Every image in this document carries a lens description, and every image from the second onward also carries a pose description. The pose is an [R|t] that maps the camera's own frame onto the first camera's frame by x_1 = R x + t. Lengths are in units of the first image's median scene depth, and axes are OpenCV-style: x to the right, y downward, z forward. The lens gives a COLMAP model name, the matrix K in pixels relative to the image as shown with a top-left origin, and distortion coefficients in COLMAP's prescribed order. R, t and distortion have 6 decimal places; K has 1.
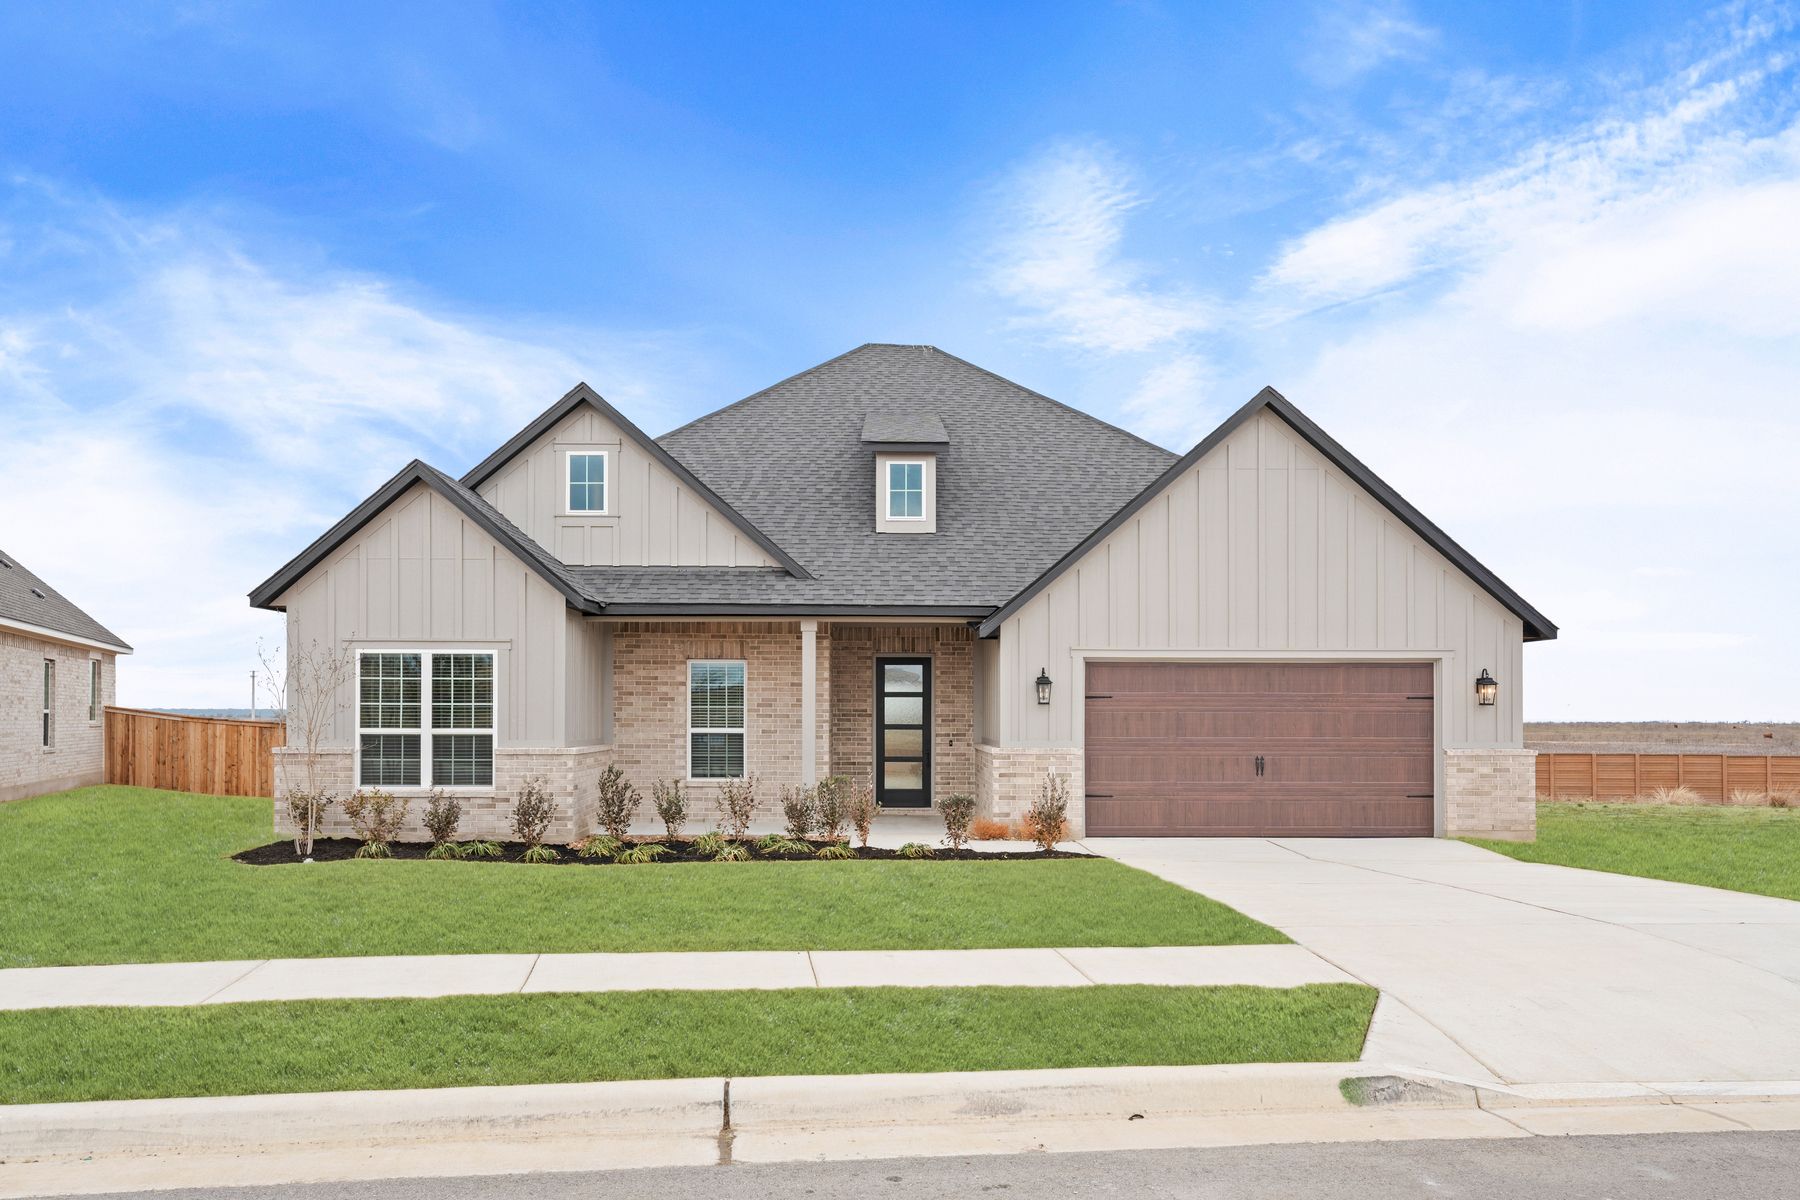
lens RADIAL K [[588.3, 0, 899.7], [0, 588.3, 651.9], [0, 0, 1]] dist [-0.000007, -0.000001]
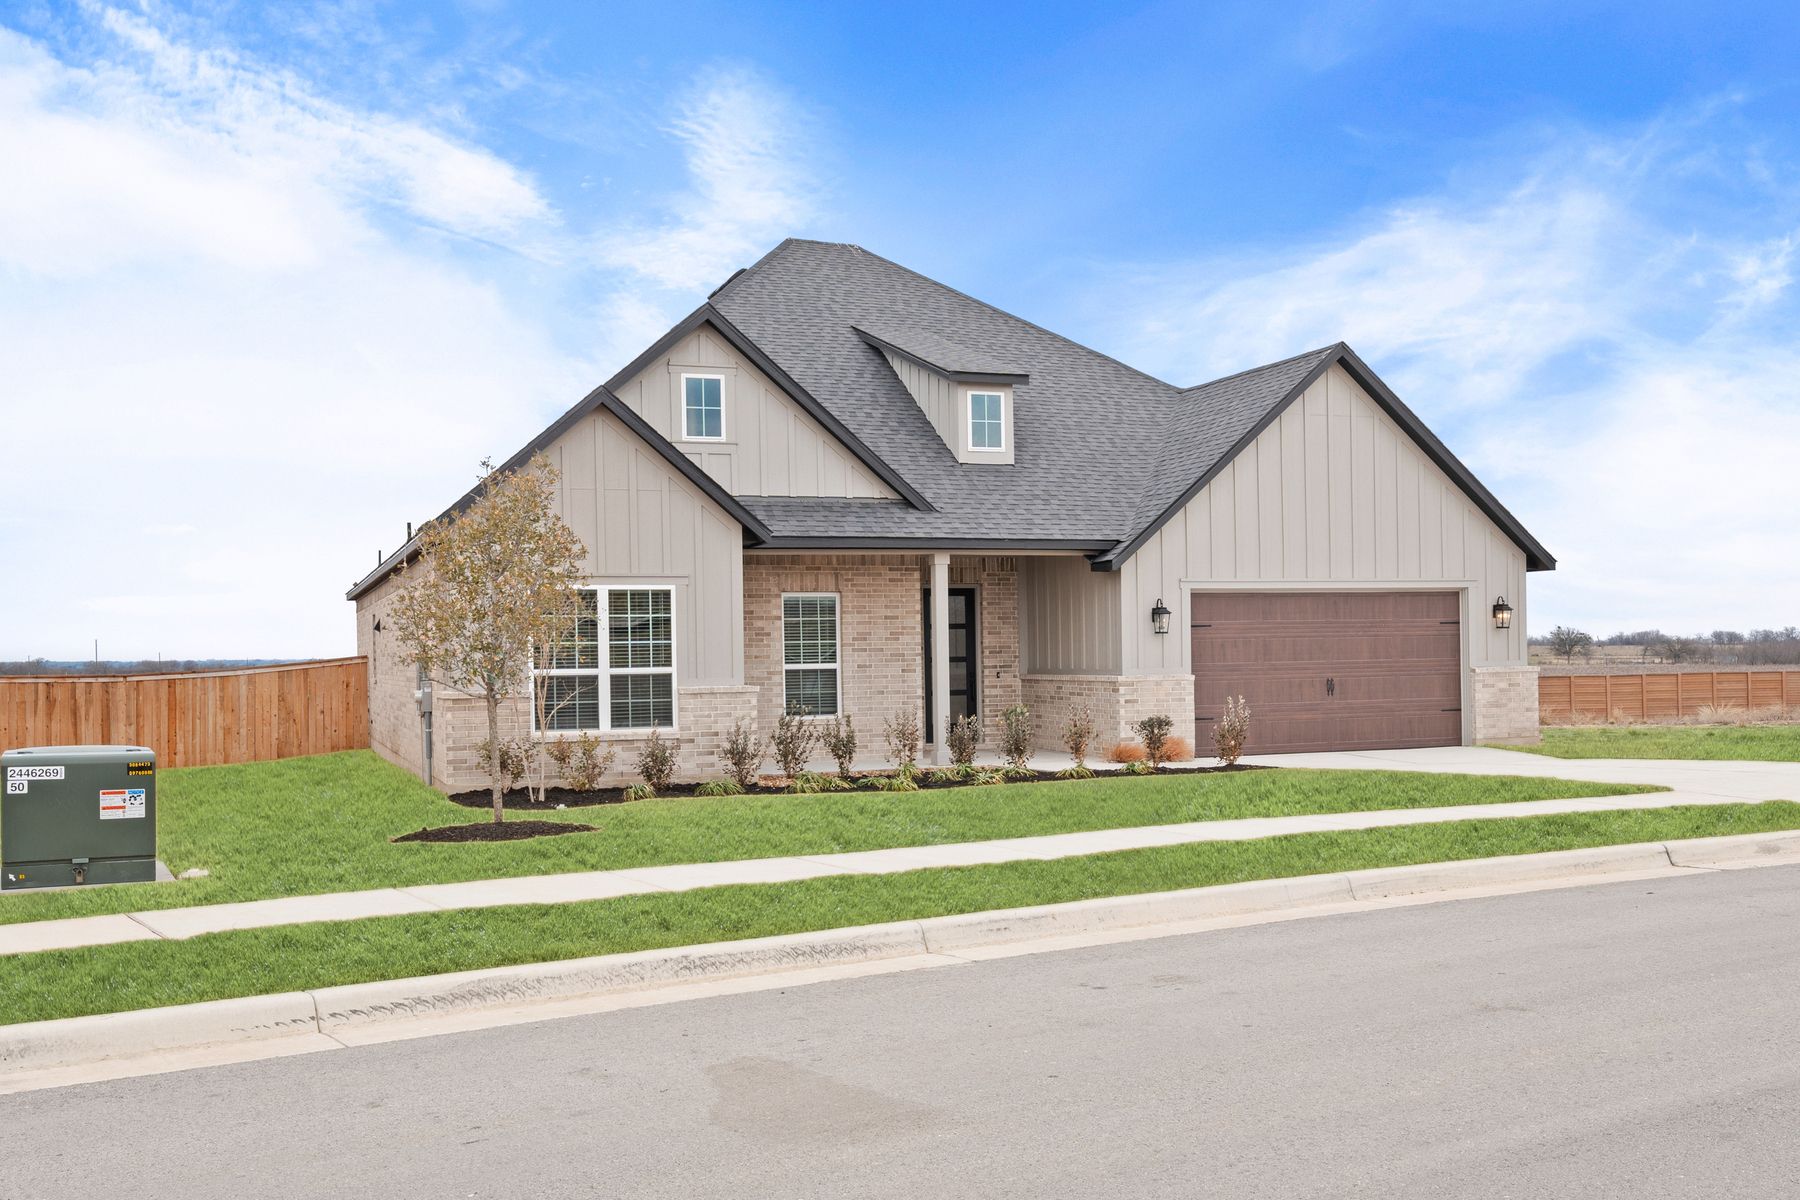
lens RADIAL K [[640.0, 0, 907.8], [0, 640.0, 584.3], [0, 0, 1]] dist [-0.000911, -0.000001]
pose [[0.989667, -0.004536, 0.143316, -0.353632], [0.003594, 0.999970, 0.006834, -0.008205], [-0.143342, -0.006249, 0.989653, -0.068550]]
